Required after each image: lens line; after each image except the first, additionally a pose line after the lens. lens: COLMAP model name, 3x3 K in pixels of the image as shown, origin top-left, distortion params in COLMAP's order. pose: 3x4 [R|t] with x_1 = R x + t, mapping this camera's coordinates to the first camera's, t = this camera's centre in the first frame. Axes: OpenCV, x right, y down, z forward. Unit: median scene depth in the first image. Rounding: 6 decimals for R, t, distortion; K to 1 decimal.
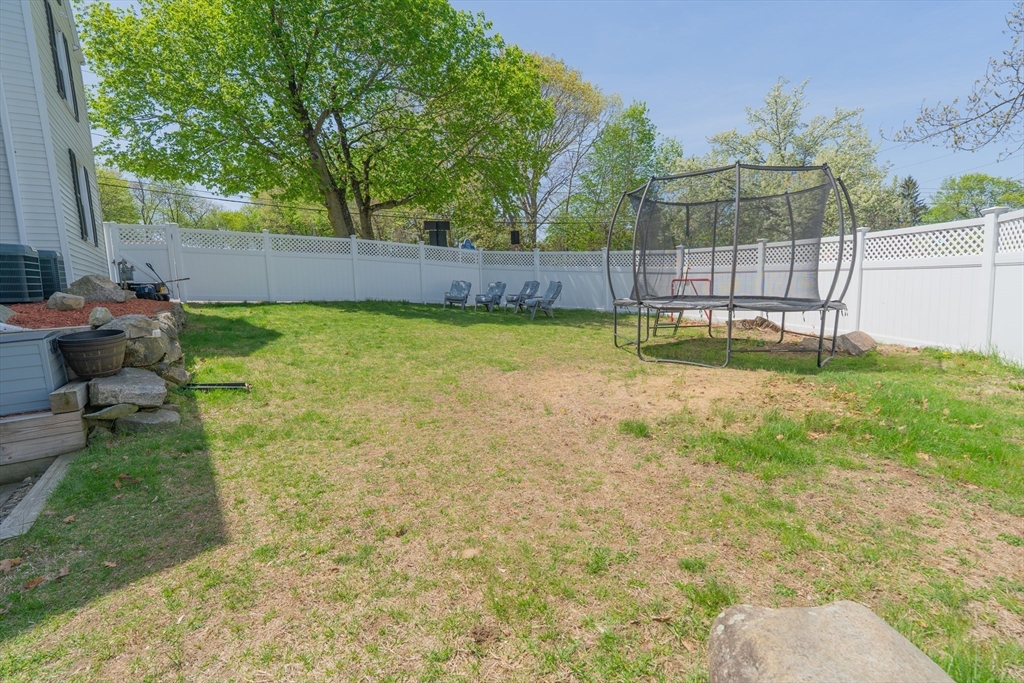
lens RADIAL K [[472.6, 0, 513.5], [0, 472.6, 340.7], [0, 0, 1]] dist [-0.004790, 0.000484]
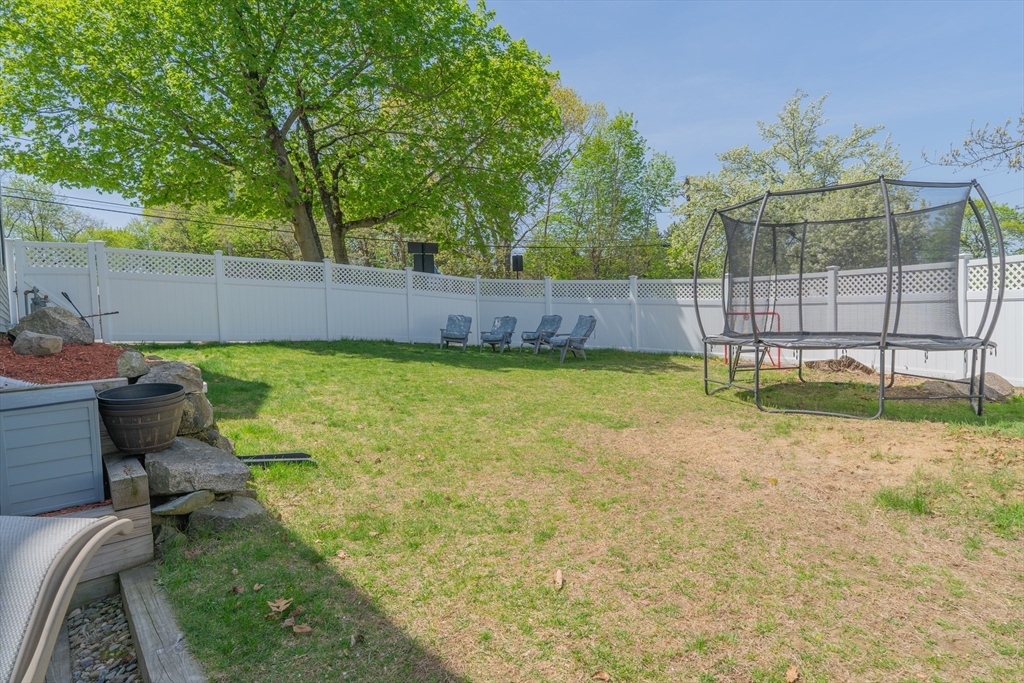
lens RADIAL K [[563.1, 0, 514.4], [0, 563.1, 347.6], [0, 0, 1]] dist [-0.010158, -0.005400]
pose [[0.995418, -0.006578, 0.095397, -0.127288], [0.013070, 0.997628, -0.067590, -0.004291], [-0.094726, 0.068528, 0.993142, 0.034411]]
